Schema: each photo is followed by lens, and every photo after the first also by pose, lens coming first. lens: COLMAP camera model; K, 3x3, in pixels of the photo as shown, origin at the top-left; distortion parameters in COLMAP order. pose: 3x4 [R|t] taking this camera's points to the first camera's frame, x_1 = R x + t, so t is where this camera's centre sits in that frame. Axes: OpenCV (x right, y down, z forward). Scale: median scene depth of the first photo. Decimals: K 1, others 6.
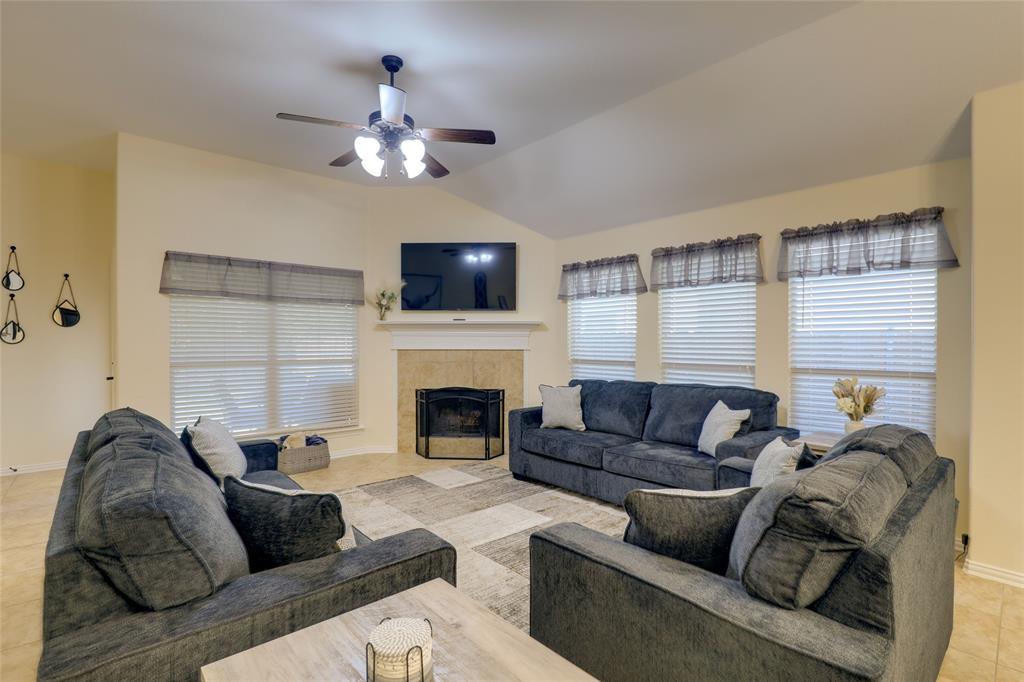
lens RADIAL K [[484.4, 0, 518.1], [0, 484.4, 345.2], [0, 0, 1]] dist [-0.025975, 0.000839]
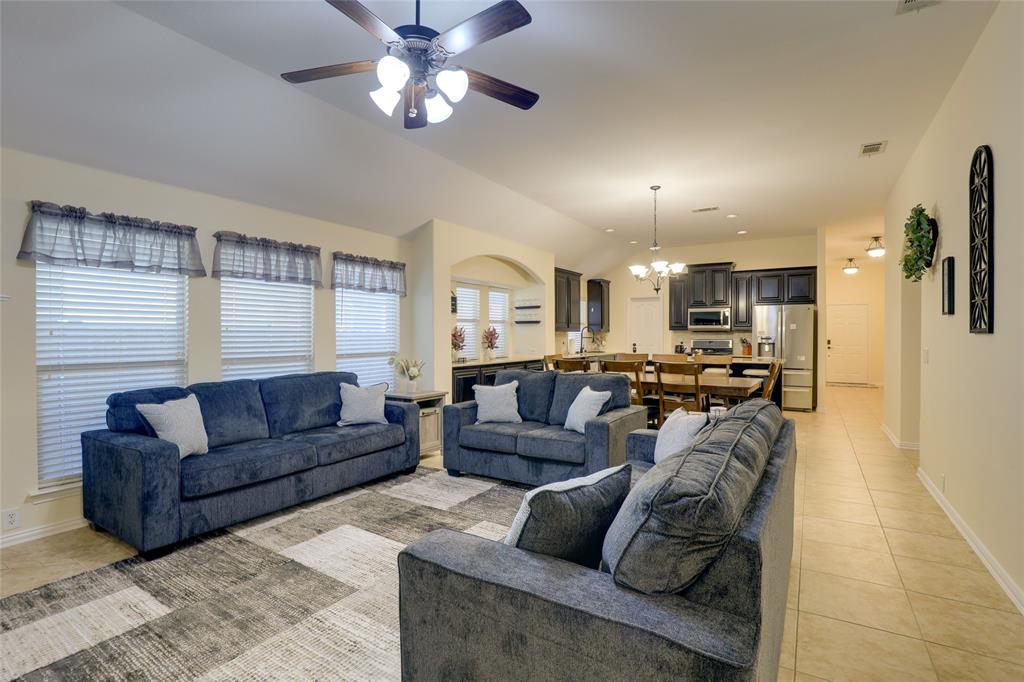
lens RADIAL K [[477.9, 0, 513.4], [0, 477.9, 339.1], [0, 0, 1]] dist [-0.034102, 0.003951]
pose [[-0.274791, -0.010196, 0.961450, -0.656805], [0.006611, 0.999900, 0.012493, -0.006858], [-0.961481, 0.009789, -0.274696, 0.685203]]
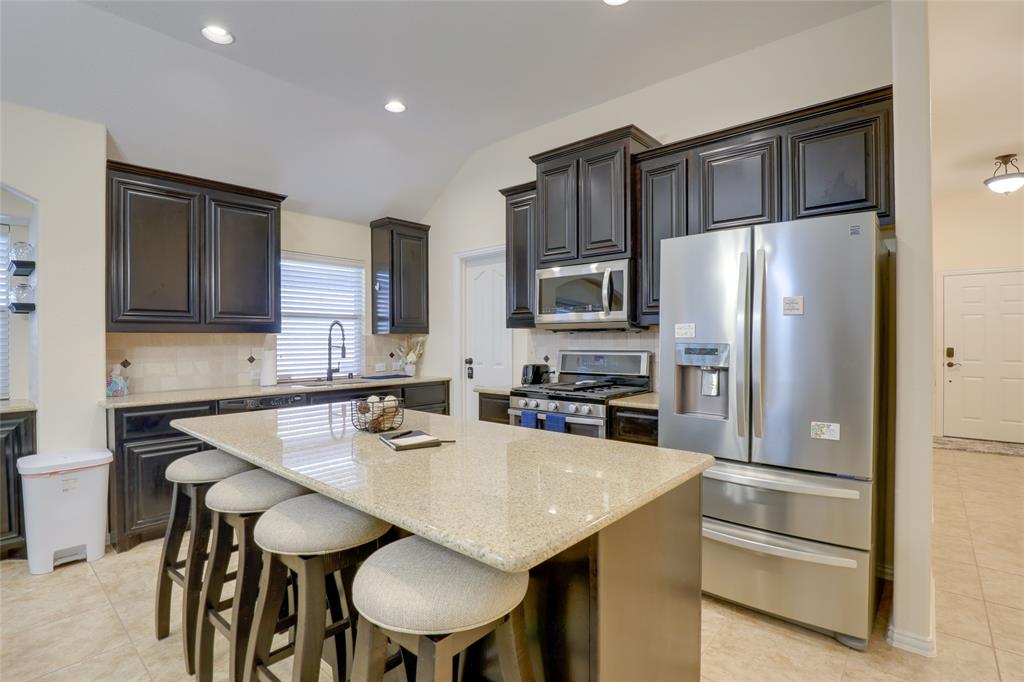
lens RADIAL K [[484.4, 0, 518.5], [0, 484.4, 347.8], [0, 0, 1]] dist [-0.025975, 0.000839]
pose [[-0.129615, -0.017050, 0.991418, 0.256498], [0.012280, 0.999748, 0.018799, 0.003625], [-0.991488, 0.014612, -0.129373, -0.394575]]
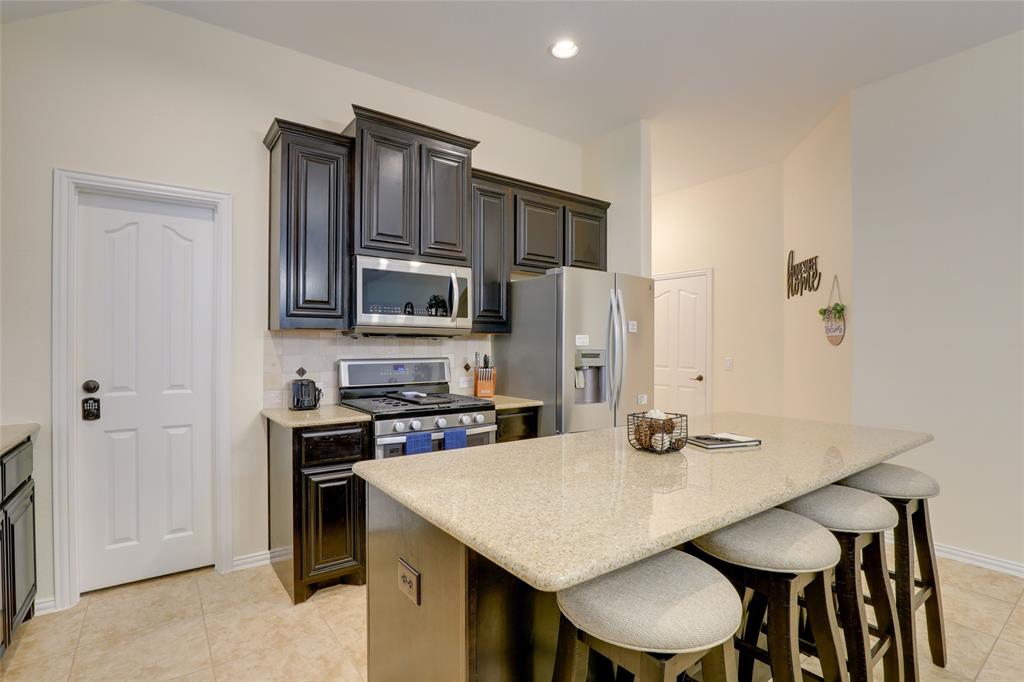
lens RADIAL K [[484.4, 0, 498.7], [0, 484.4, 354.7], [0, 0, 1]] dist [-0.025975, 0.000839]
pose [[-0.994710, -0.005017, 0.102599, 0.767535], [-0.002484, 0.999689, 0.024805, 0.001167], [-0.102692, 0.024419, -0.994413, 0.032128]]
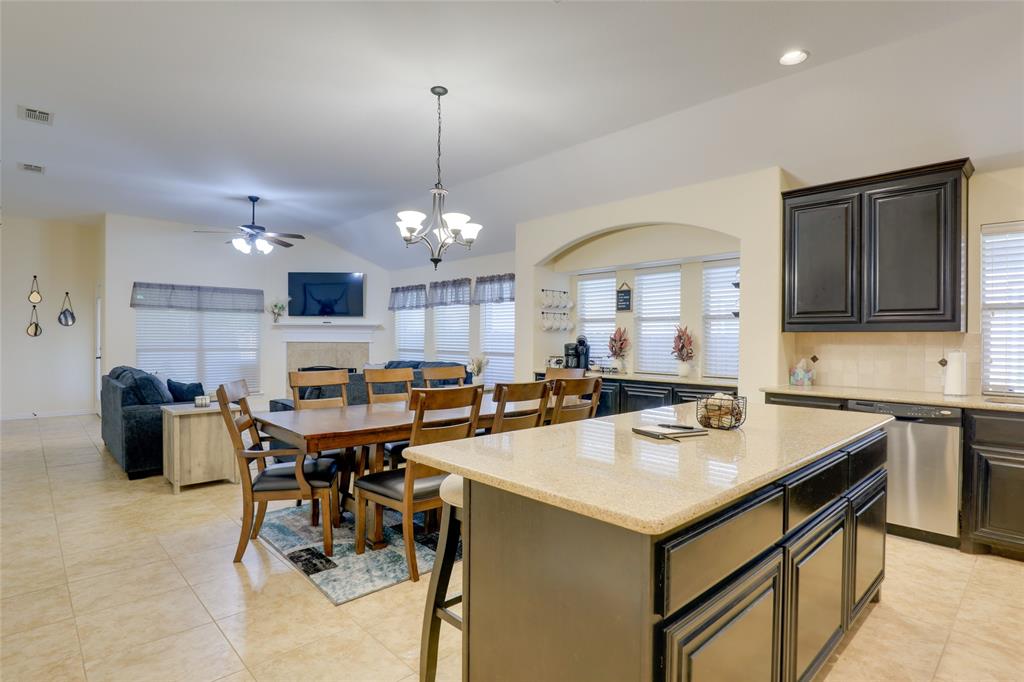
lens RADIAL K [[523.3, 0, 517.2], [0, 523.3, 339.1], [0, 0, 1]] dist [-0.024640, -0.001621]
pose [[0.999297, 0.005215, 0.037135, 0.487290], [-0.004995, 0.999969, -0.006035, 0.007309], [-0.037165, 0.005845, 0.999292, -0.775668]]
